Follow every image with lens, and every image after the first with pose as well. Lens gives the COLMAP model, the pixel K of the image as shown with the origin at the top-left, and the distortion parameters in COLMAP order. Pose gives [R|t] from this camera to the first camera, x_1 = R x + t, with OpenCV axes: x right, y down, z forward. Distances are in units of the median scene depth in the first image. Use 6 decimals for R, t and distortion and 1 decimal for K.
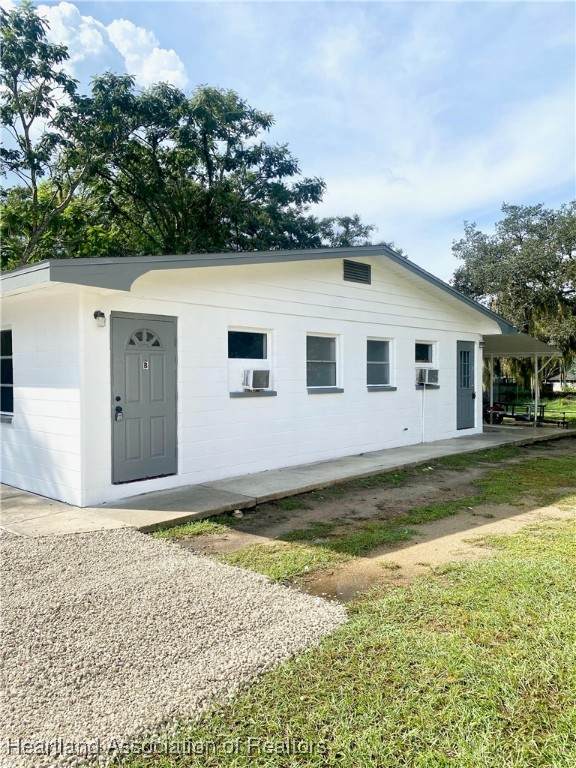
lens RADIAL K [[579.9, 0, 288.1], [0, 579.9, 382.4], [0, 0, 1]] dist [-0.000940, 0.001238]
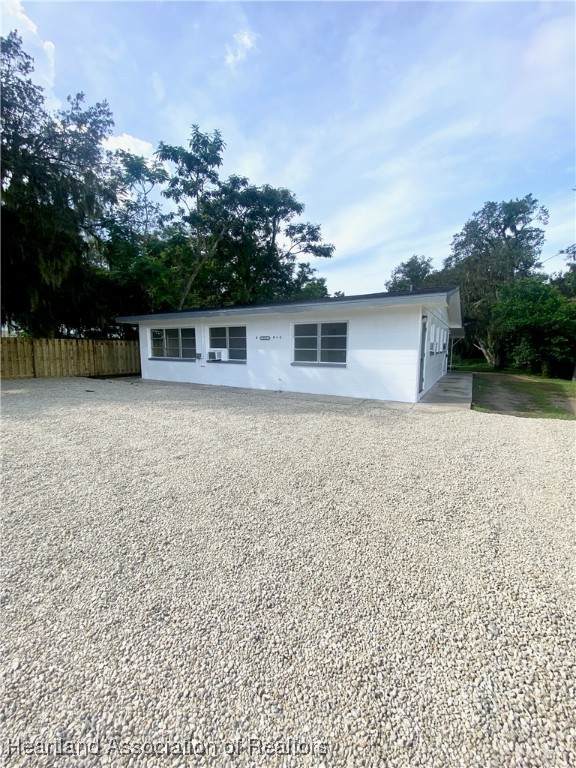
lens RADIAL K [[310.9, 0, 288.3], [0, 310.9, 385.3], [0, 0, 1]] dist [0.000357, -0.000002]
pose [[0.982334, -0.017836, 0.186284, -0.288545], [-0.001498, 0.994666, 0.103135, 0.005674], [-0.187130, -0.101592, 0.977068, -0.016017]]
